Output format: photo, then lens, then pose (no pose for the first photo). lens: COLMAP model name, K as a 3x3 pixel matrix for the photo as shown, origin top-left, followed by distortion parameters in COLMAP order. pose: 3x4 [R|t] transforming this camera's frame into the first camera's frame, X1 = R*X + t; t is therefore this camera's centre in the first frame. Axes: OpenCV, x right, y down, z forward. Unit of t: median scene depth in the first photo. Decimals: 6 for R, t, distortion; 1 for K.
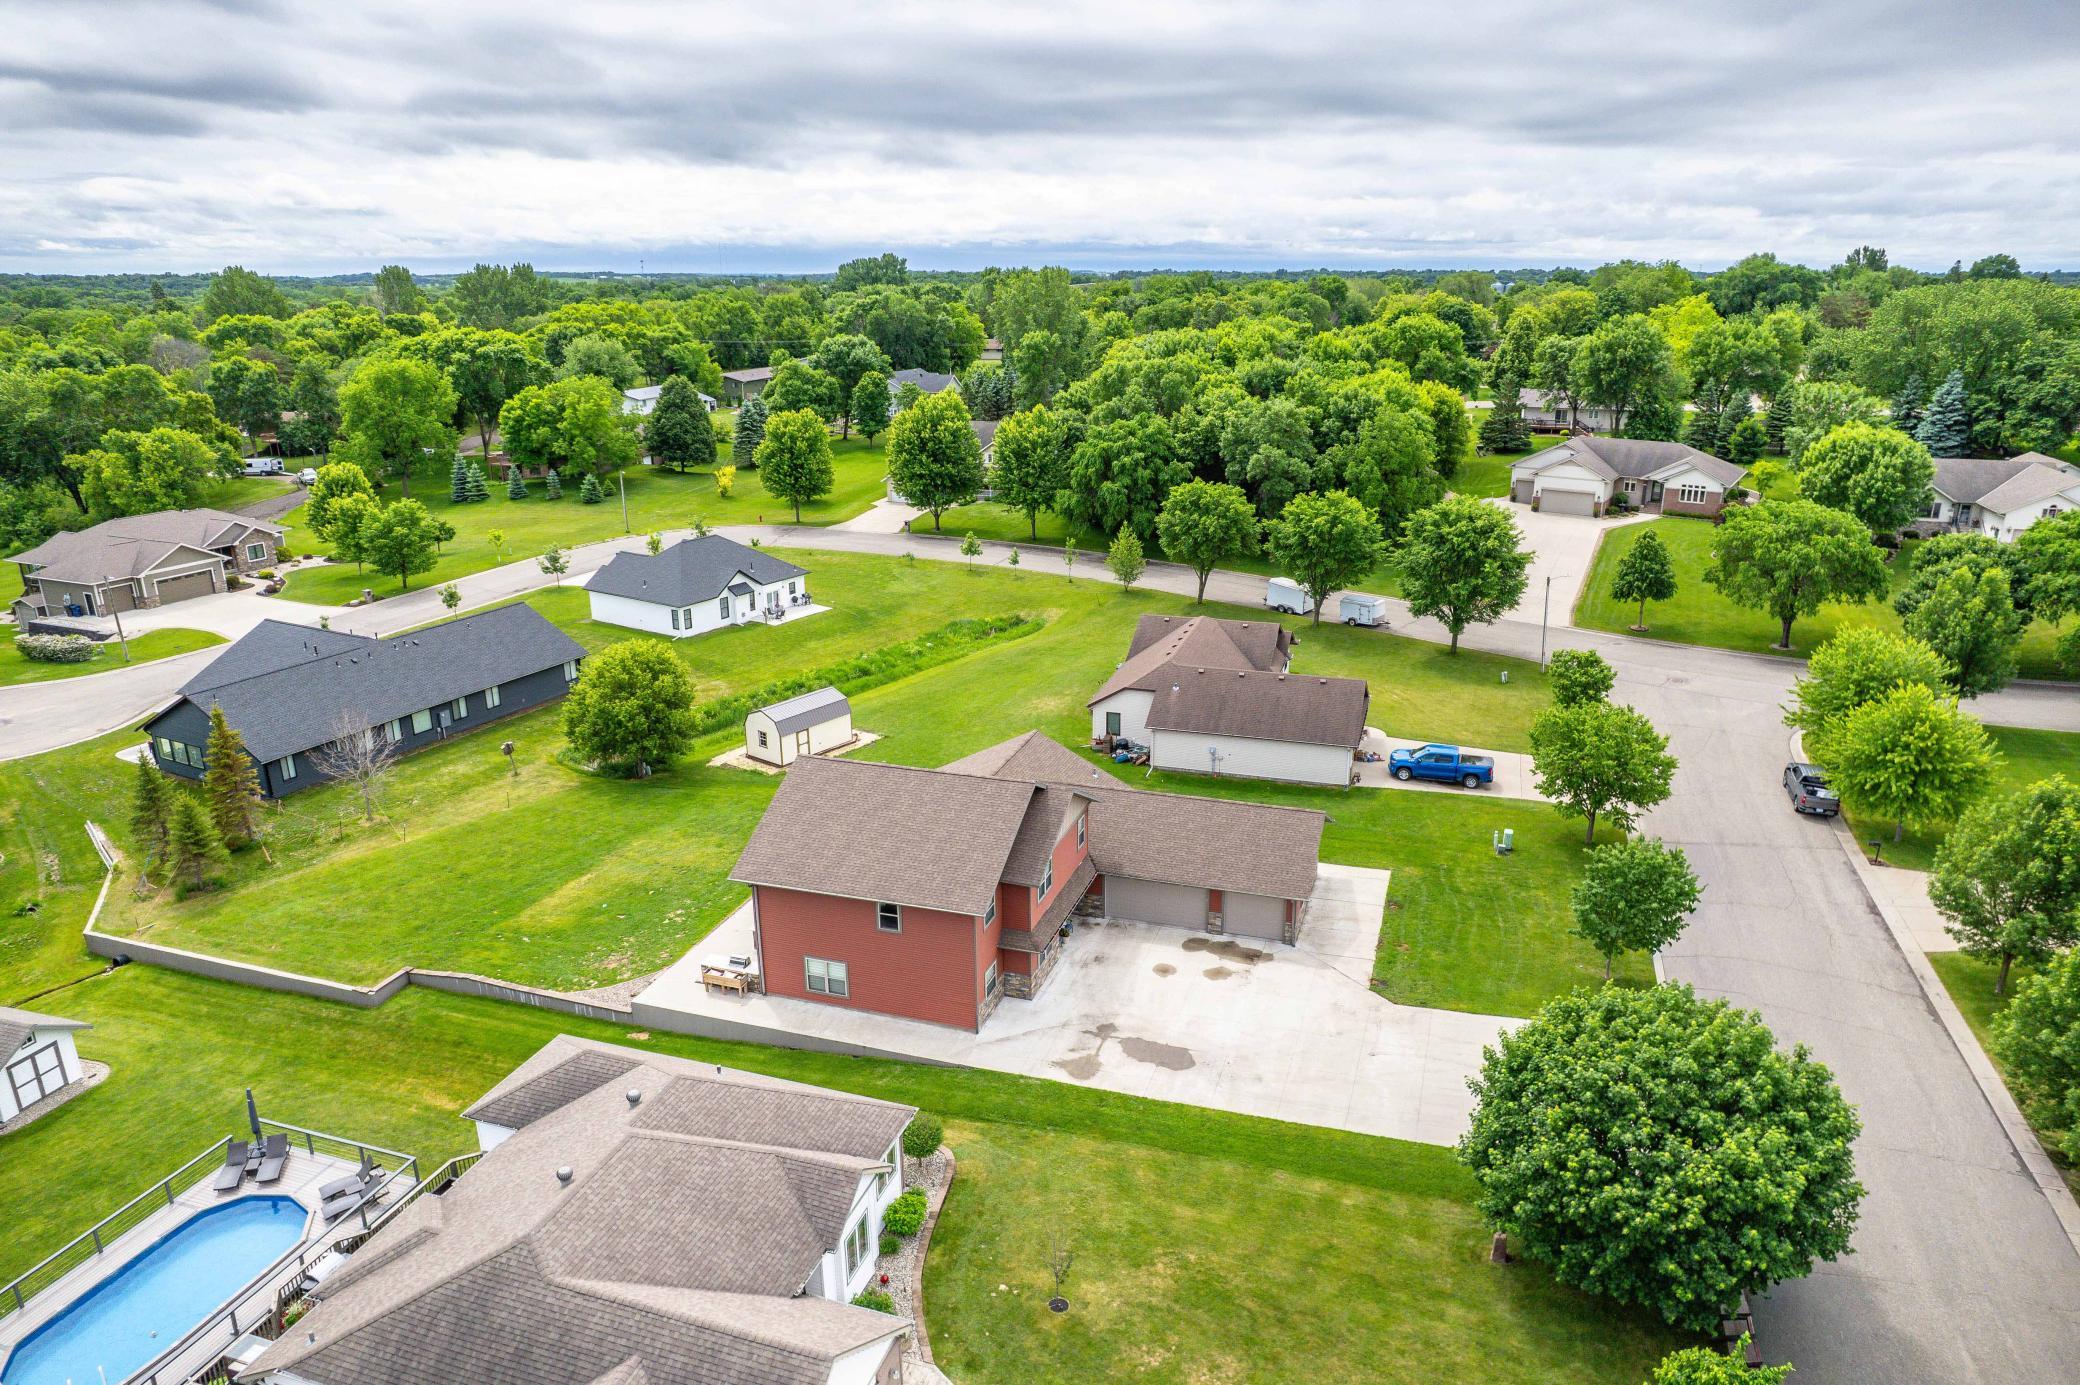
lens RADIAL K [[1329.5, 0, 1050.3], [0, 1329.5, 703.1], [0, 0, 1]] dist [-0.076254, 0.064808]
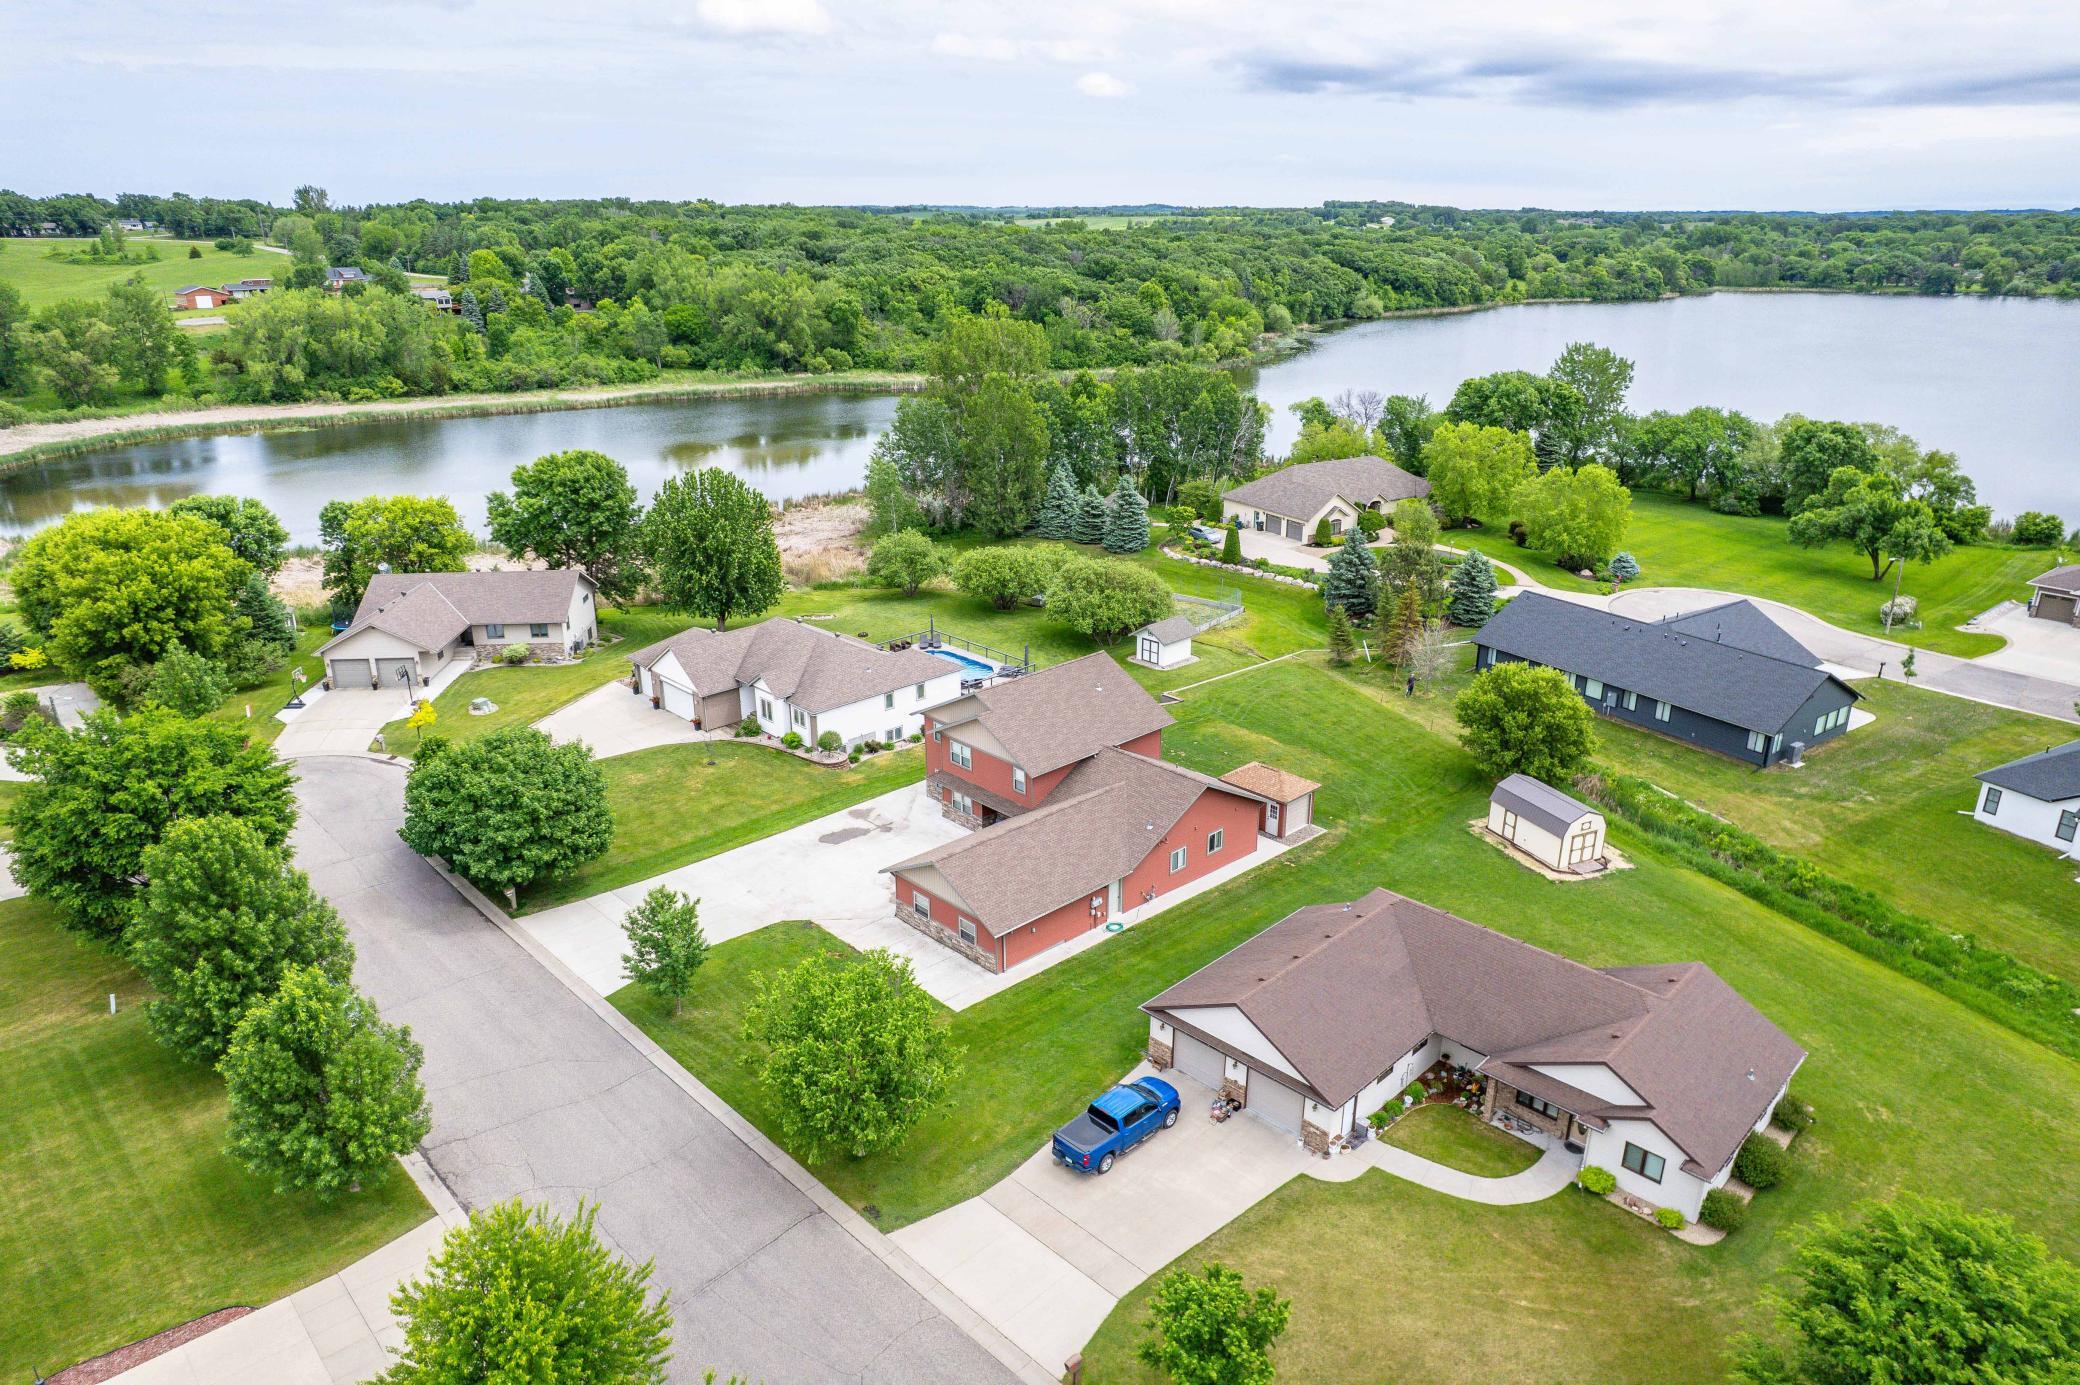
lens RADIAL K [[1329.5, 0, 1045.9], [0, 1329.5, 697.6], [0, 0, 1]] dist [-0.076254, 0.064808]
pose [[-0.469236, 0.310850, -0.826553, 0.663604], [-0.273158, 0.838998, 0.470602, -0.367204], [0.839763, 0.446603, -0.308777, 0.885955]]
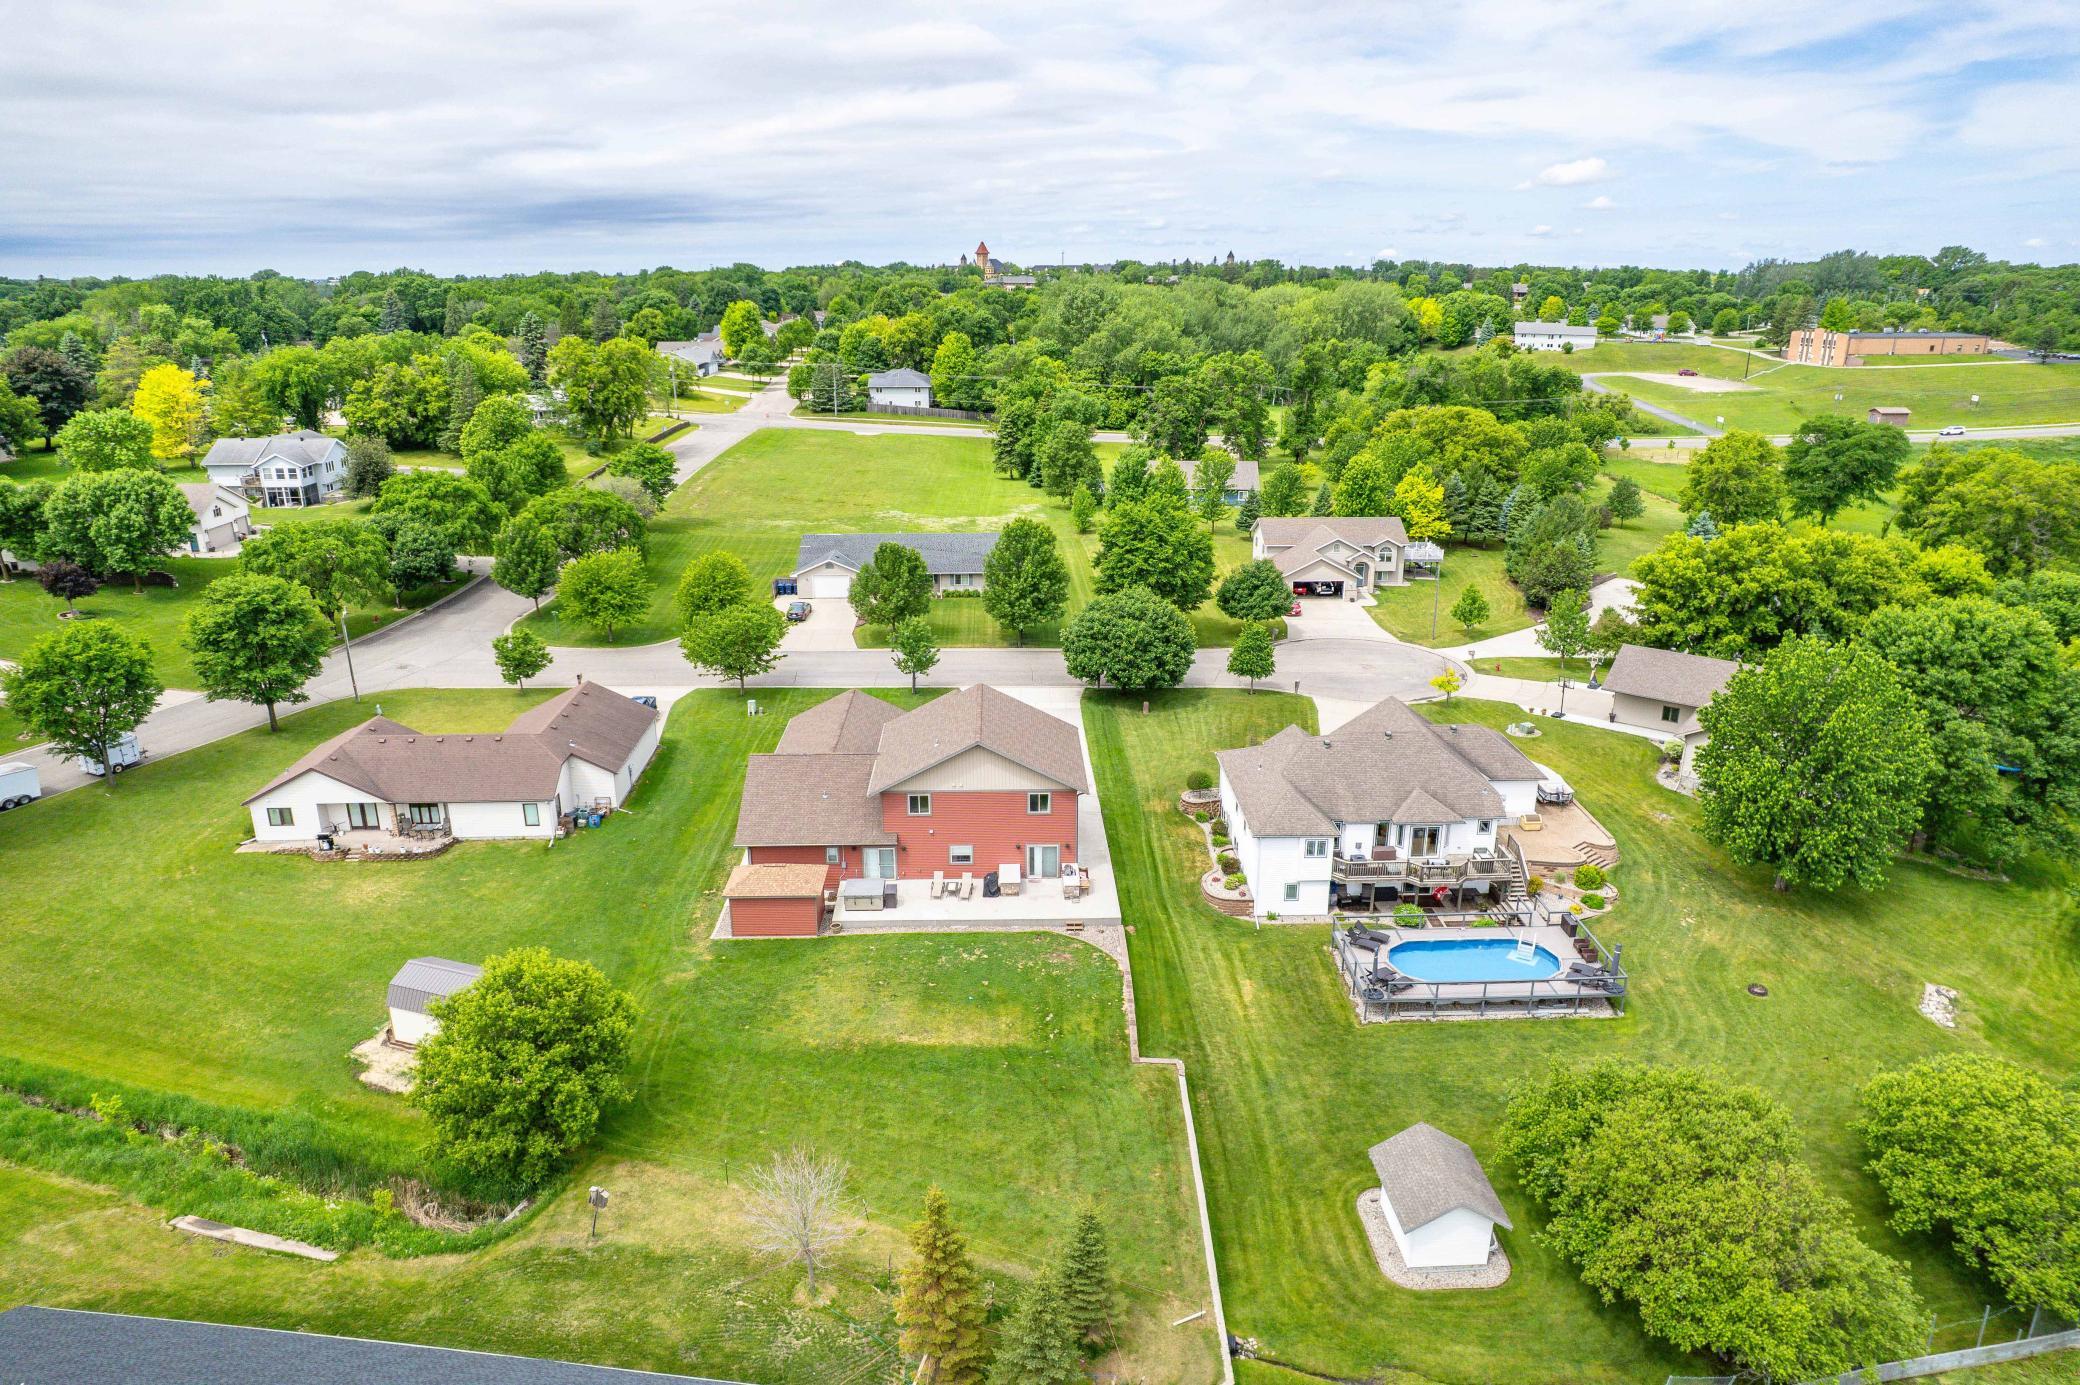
lens RADIAL K [[1329.5, 0, 1046.6], [0, 1329.5, 702.7], [0, 0, 1]] dist [-0.076254, 0.064808]
pose [[-0.342187, -0.290359, 0.893644, -0.833060], [0.294925, 0.869807, 0.395544, -0.297115], [-0.892147, 0.398908, -0.212003, 0.745443]]
